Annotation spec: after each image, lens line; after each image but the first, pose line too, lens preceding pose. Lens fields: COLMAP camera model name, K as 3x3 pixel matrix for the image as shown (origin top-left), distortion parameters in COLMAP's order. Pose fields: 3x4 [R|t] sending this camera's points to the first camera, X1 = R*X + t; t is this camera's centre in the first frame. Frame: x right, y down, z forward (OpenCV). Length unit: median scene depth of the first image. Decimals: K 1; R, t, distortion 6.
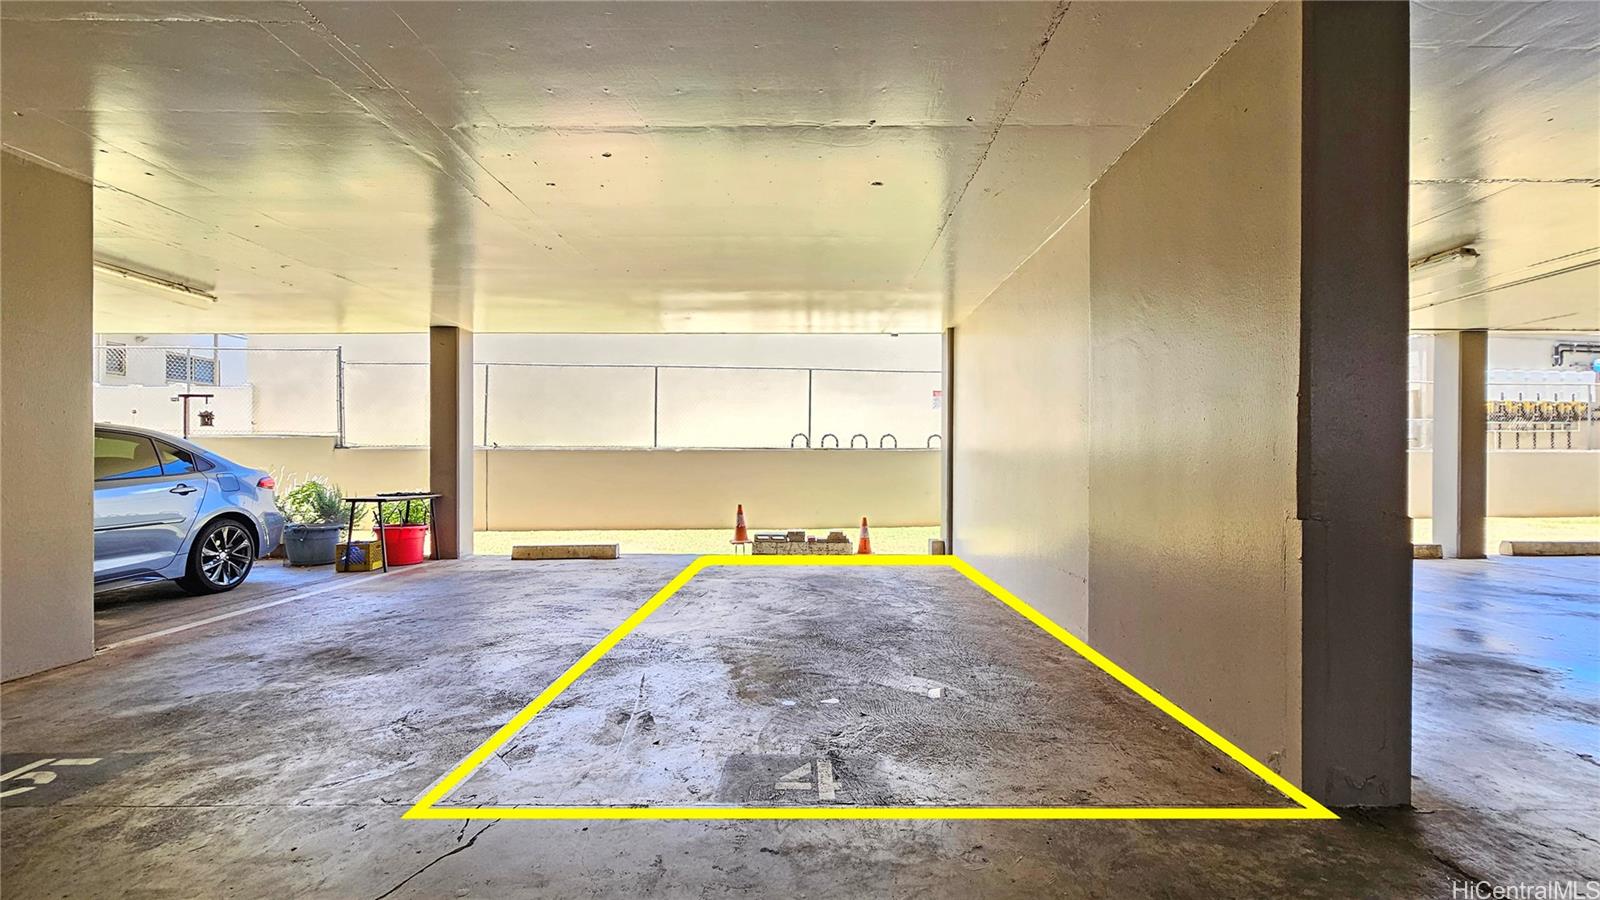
lens RADIAL K [[635.5, 0, 788.2], [0, 635.5, 448.3], [0, 0, 1]] dist [-0.002325, -0.000078]
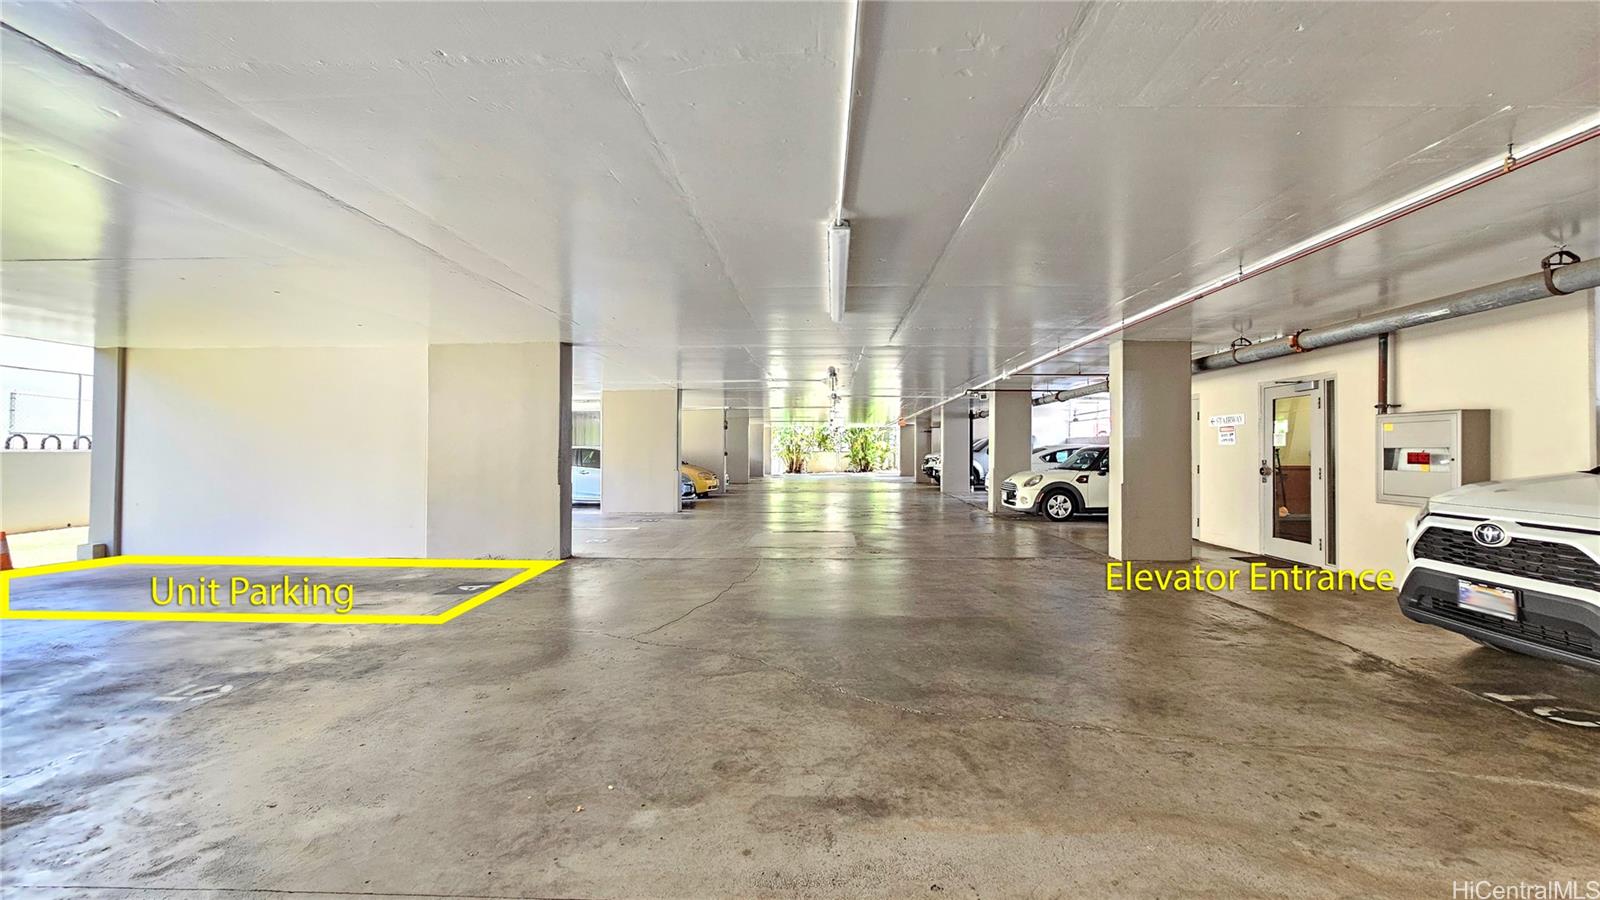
lens RADIAL K [[639.6, 0, 787.9], [0, 639.6, 437.2], [0, 0, 1]] dist [-0.001724, 0.000083]
pose [[0.050443, 0.014796, 0.998617, -1.211732], [-0.005689, 0.999878, -0.014528, -0.018074], [-0.998711, -0.004948, 0.050521, -0.185563]]
